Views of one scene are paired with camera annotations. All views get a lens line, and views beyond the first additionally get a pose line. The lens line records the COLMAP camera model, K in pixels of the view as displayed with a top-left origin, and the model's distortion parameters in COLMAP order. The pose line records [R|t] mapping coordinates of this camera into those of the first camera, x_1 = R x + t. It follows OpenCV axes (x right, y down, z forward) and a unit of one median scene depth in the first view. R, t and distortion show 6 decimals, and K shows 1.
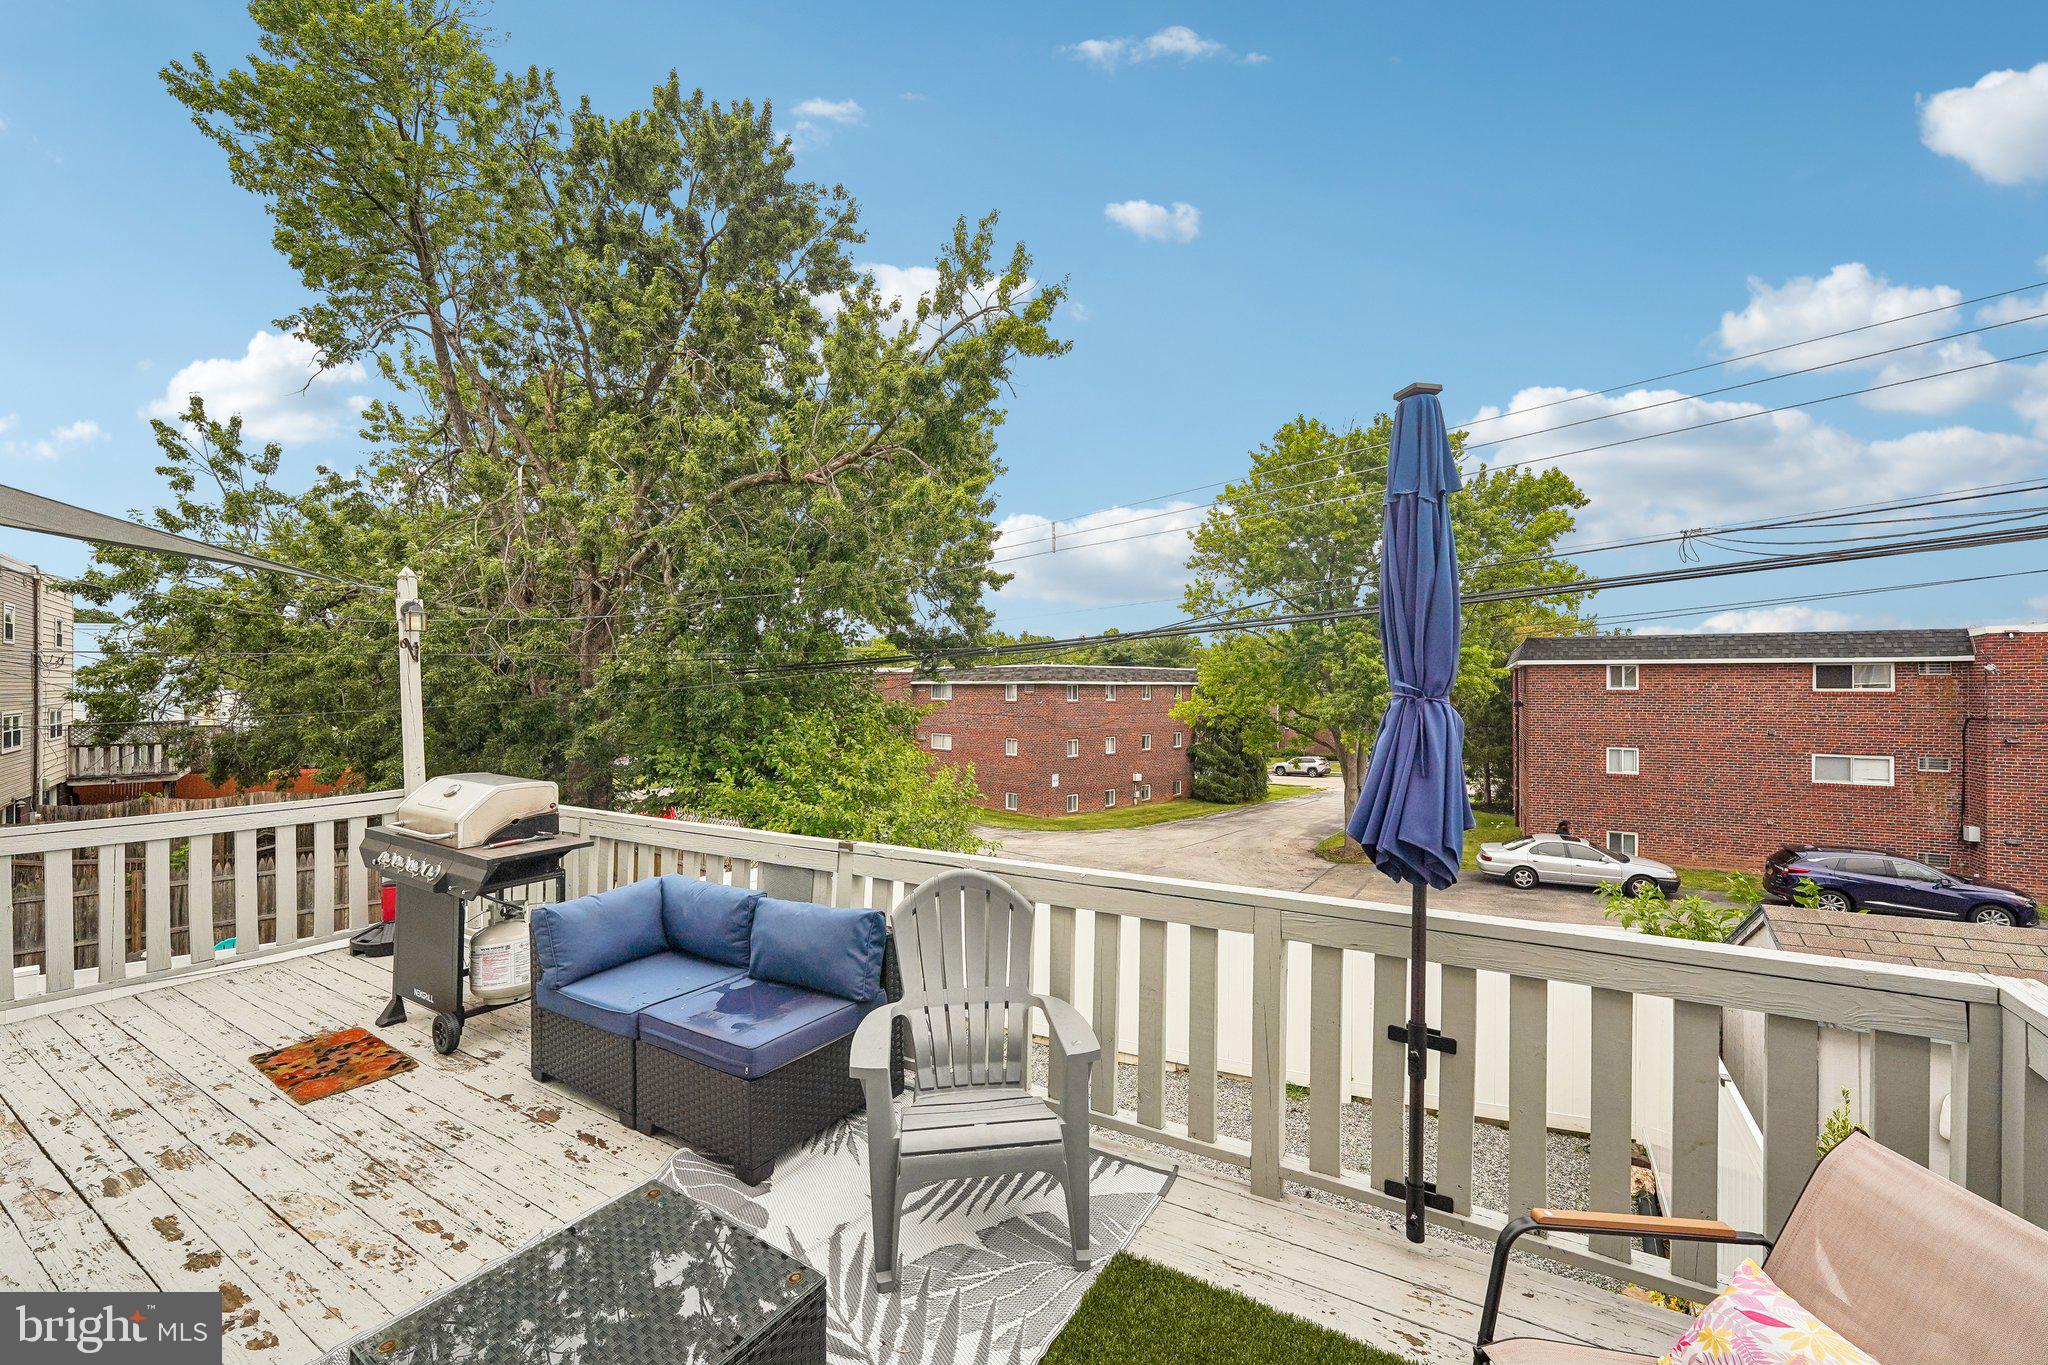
lens RADIAL K [[822.4, 0, 1020.8], [0, 822.4, 691.8], [0, 0, 1]] dist [-0.002354, -0.000160]
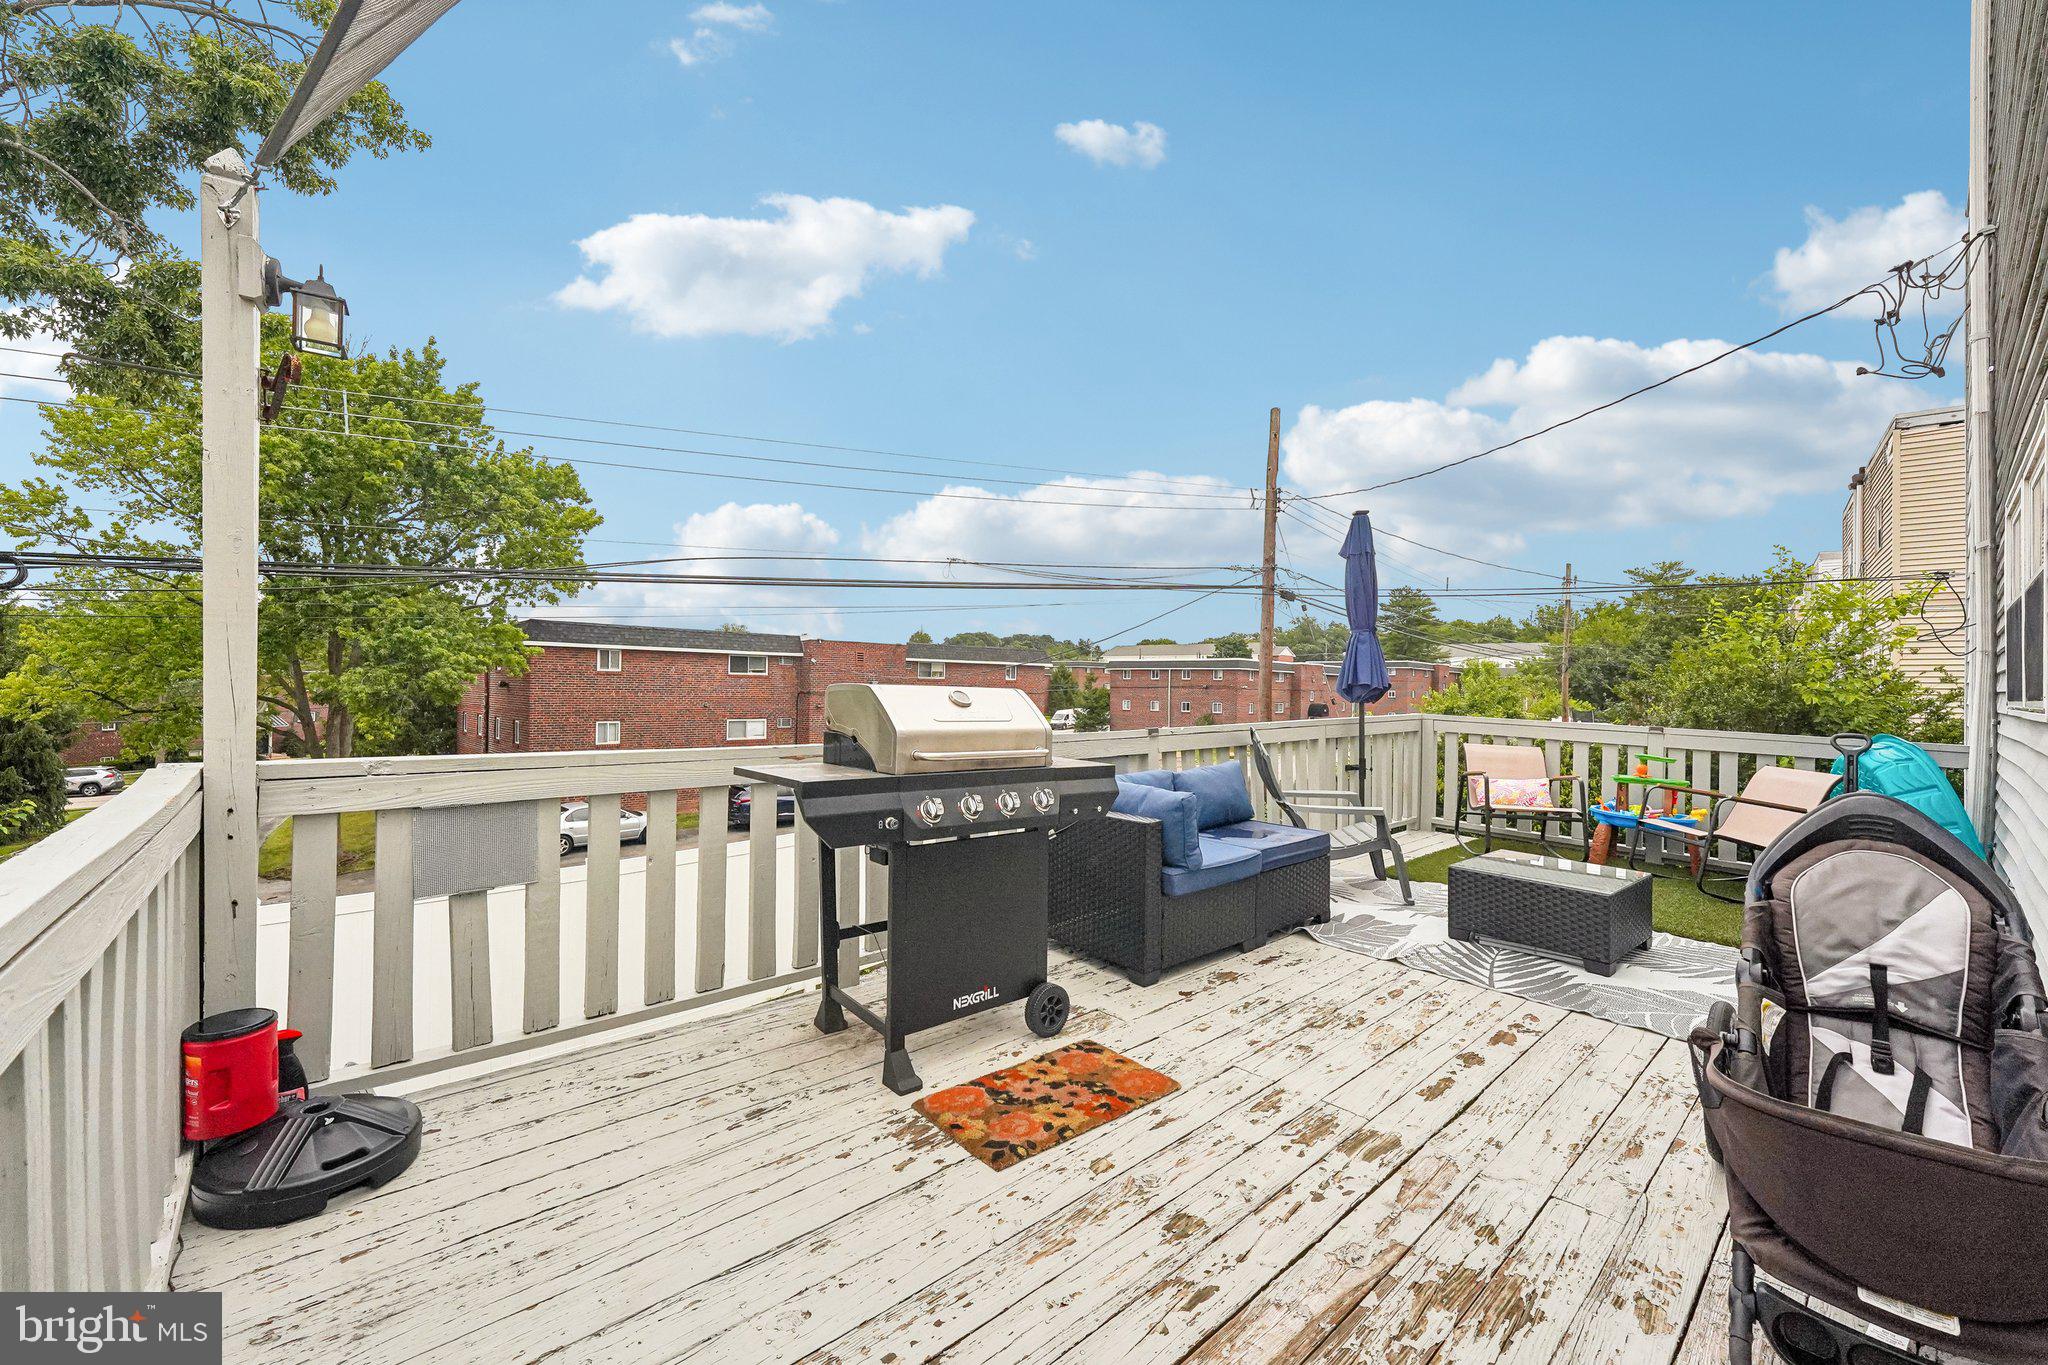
lens RADIAL K [[822.4, 0, 1020.8], [0, 822.4, 691.8], [0, 0, 1]] dist [-0.002354, -0.000160]
pose [[0.286884, -0.003396, 0.957959, -0.391854], [-0.006119, 0.999967, 0.005377, 0.031949], [-0.957946, -0.007405, 0.286853, 0.220668]]
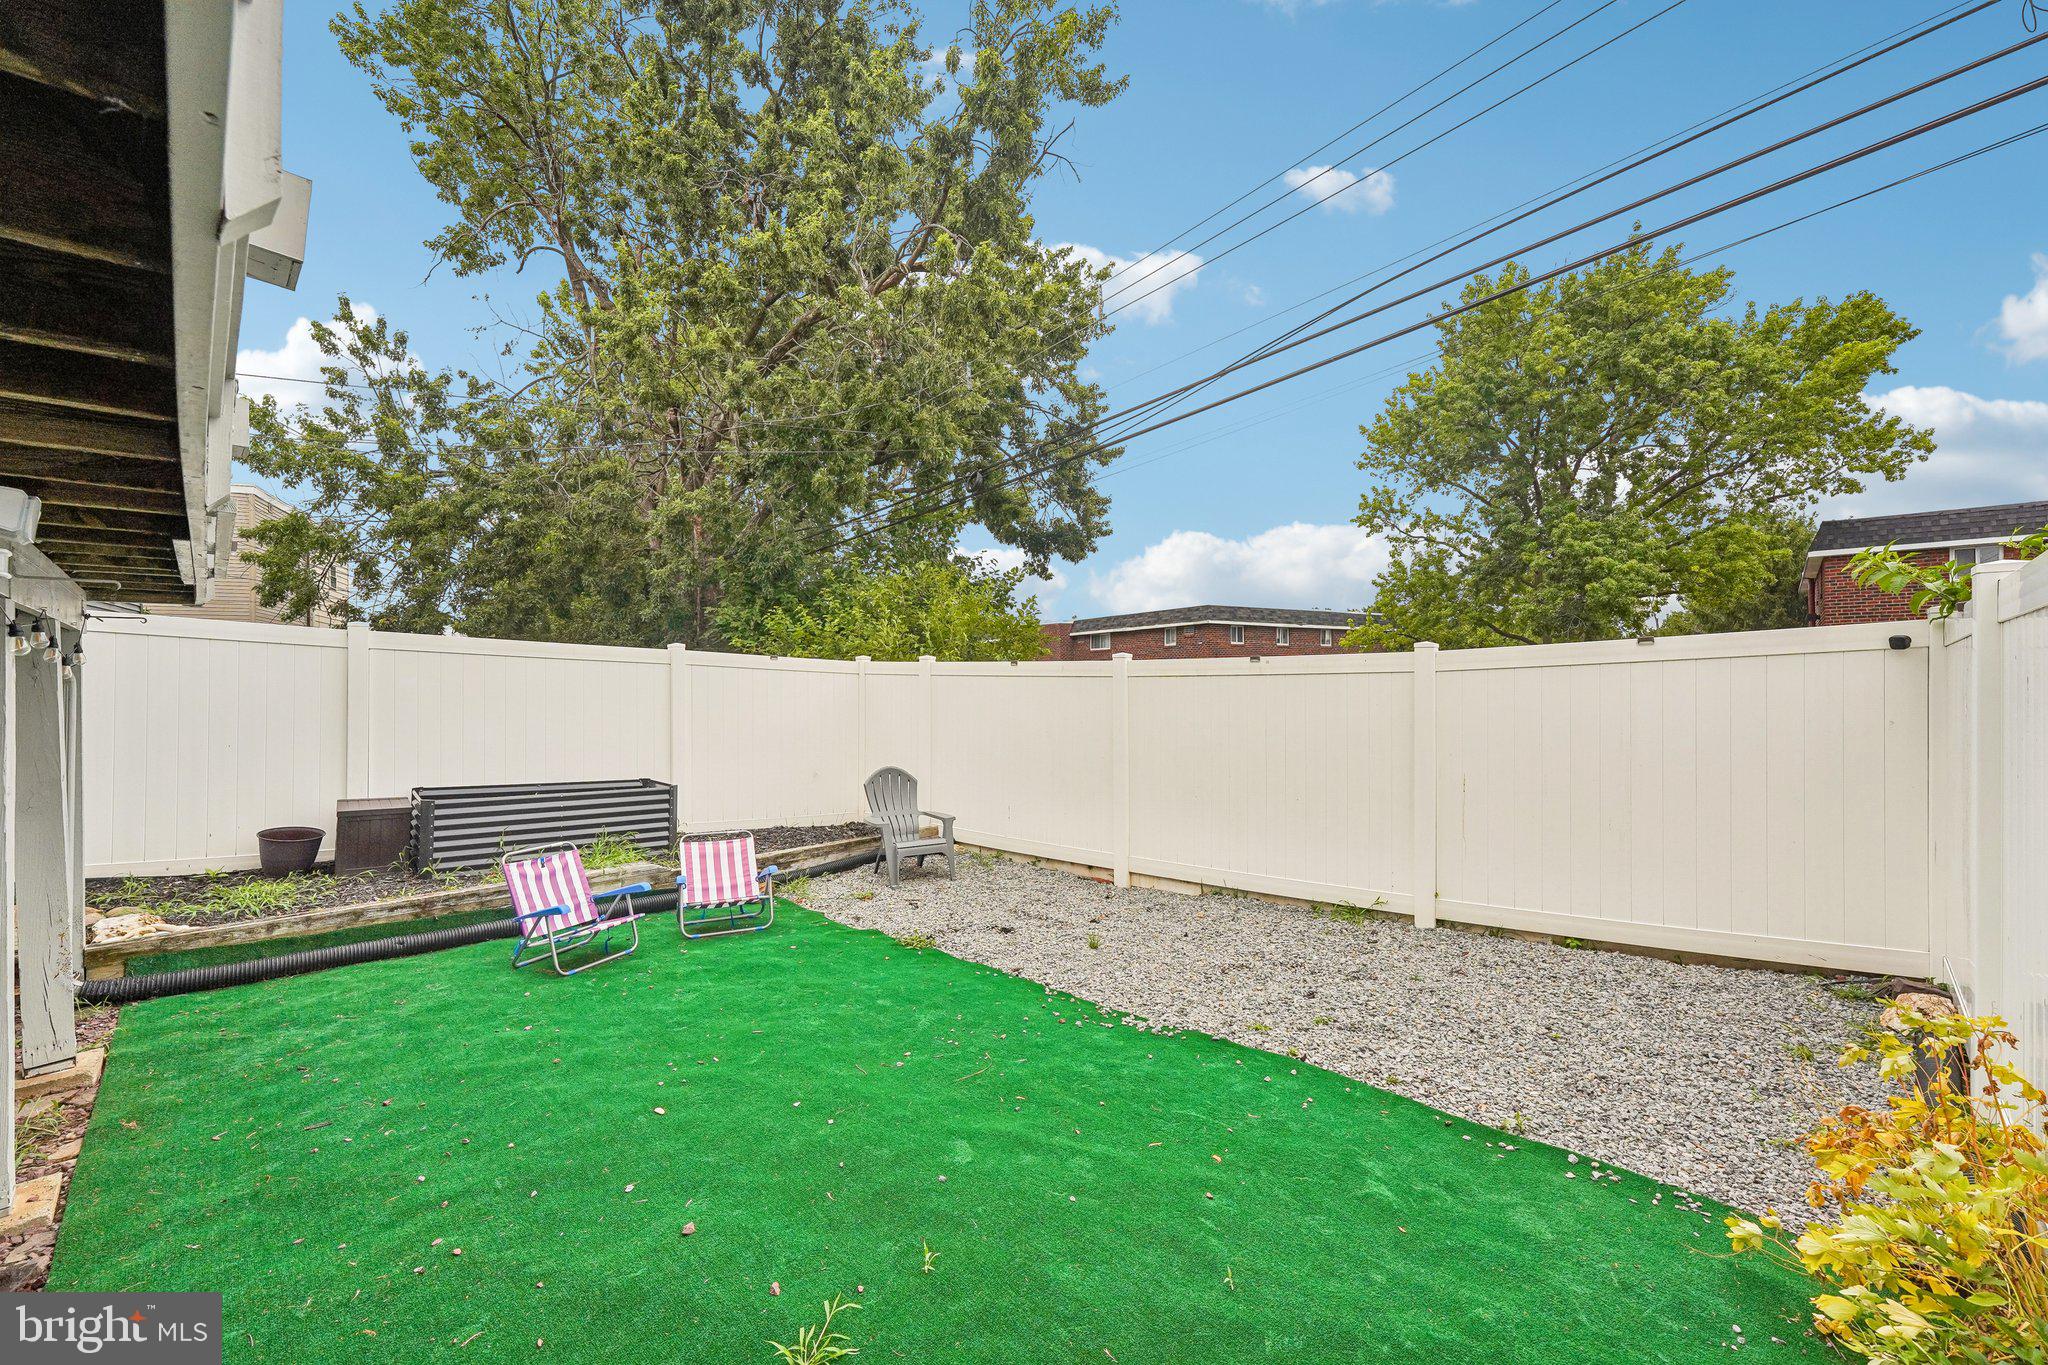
lens RADIAL K [[825.9, 0, 1016.8], [0, 825.9, 692.6], [0, 0, 1]] dist [-0.002368, -0.000310]
pose [[0.970746, -0.010055, -0.239897, 0.121980], [0.011641, 0.999919, 0.005196, 0.160811], [0.239826, -0.007836, 0.970784, 0.122678]]
